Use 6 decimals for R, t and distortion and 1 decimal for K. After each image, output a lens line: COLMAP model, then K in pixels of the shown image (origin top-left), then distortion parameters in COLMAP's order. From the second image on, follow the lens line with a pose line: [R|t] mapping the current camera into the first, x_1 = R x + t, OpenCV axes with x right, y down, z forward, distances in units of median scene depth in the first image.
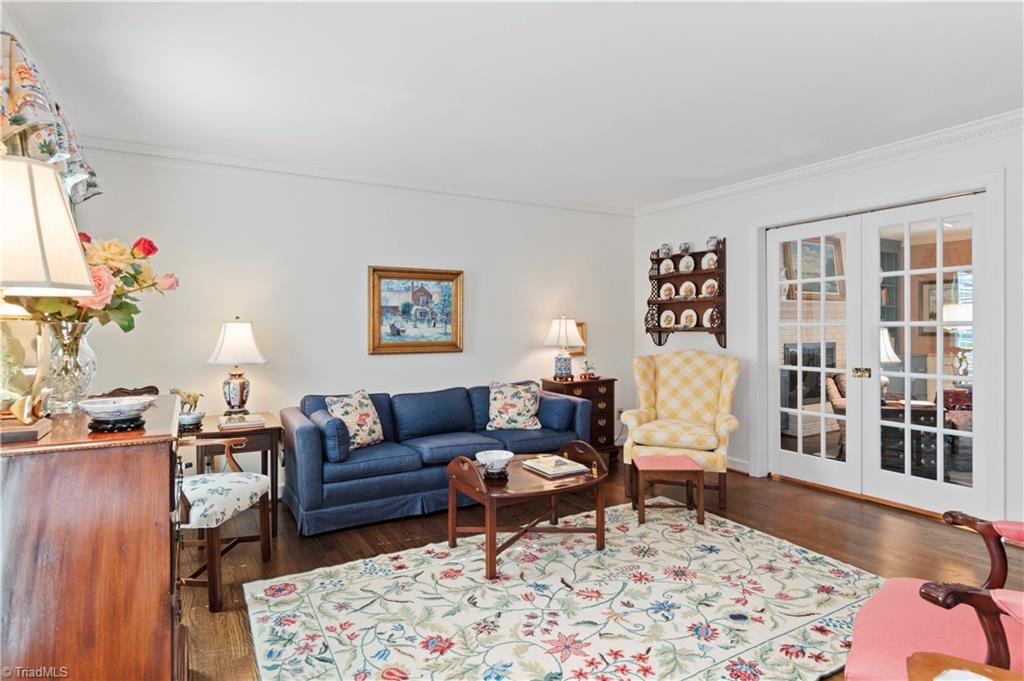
lens RADIAL K [[555.7, 0, 514.8], [0, 555.7, 332.1], [0, 0, 1]] dist [0.004477, -0.001230]
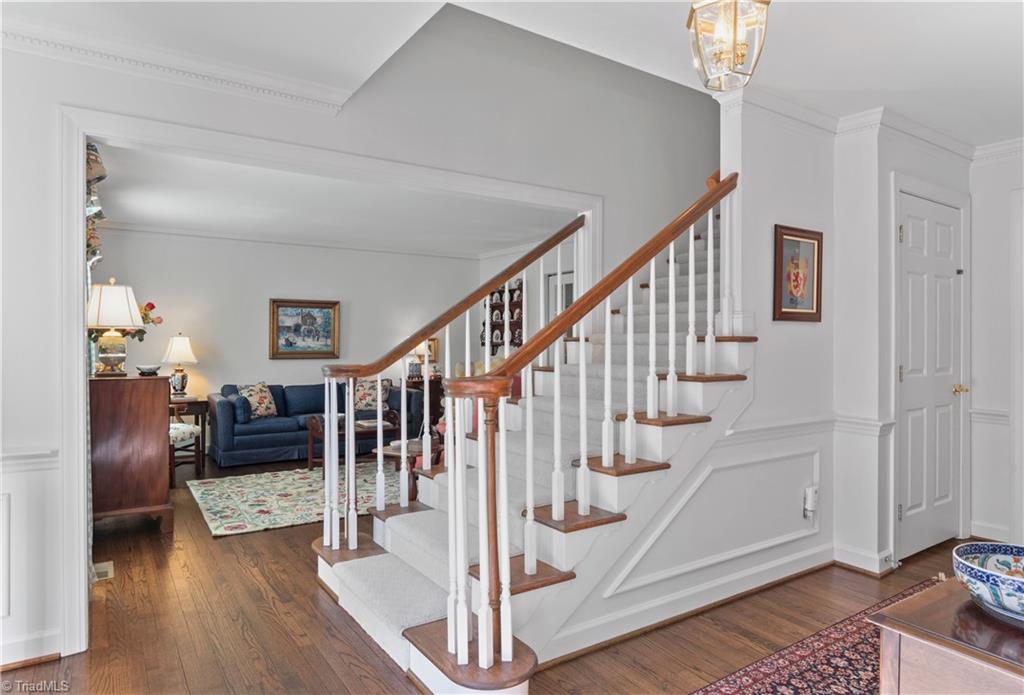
lens RADIAL K [[622.5, 0, 509.5], [0, 622.5, 348.2], [0, 0, 1]] dist [-0.003240, 0.000069]
pose [[0.998747, 0.007331, 0.049497, 0.343790], [-0.007398, 0.999972, 0.001171, 0.006275], [-0.049487, -0.001536, 0.998774, -0.799418]]
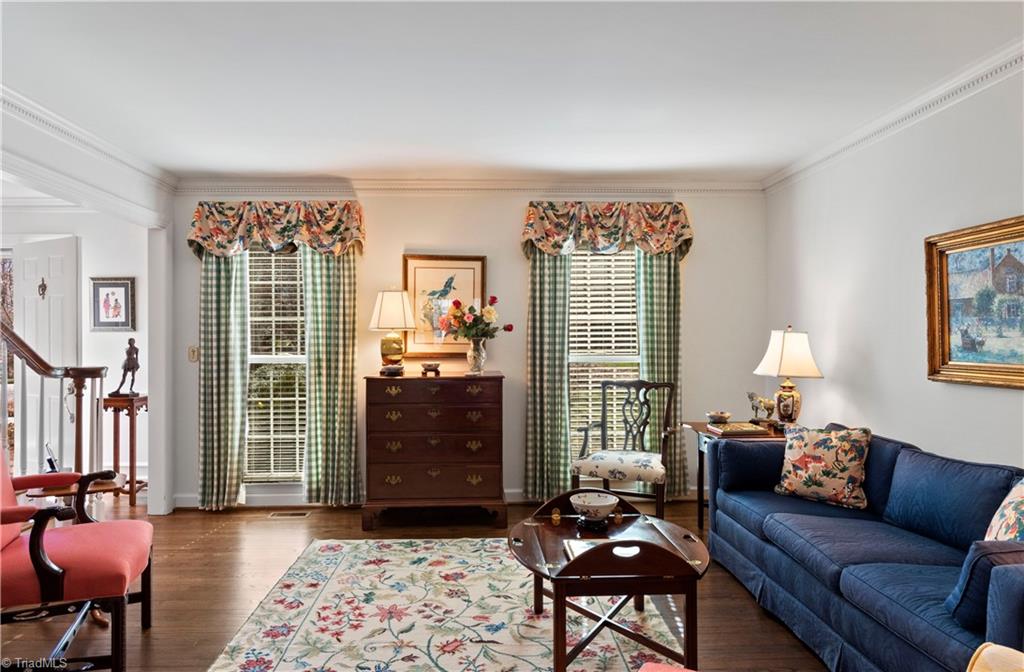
lens RADIAL K [[636.1, 0, 506.4], [0, 636.1, 337.5], [0, 0, 1]] dist [-0.001342, 0.000211]
pose [[-0.461831, 0.004661, -0.886956, 0.694573], [0.000423, 0.999987, 0.005035, -0.013341], [0.886968, 0.001951, -0.461827, 1.090764]]
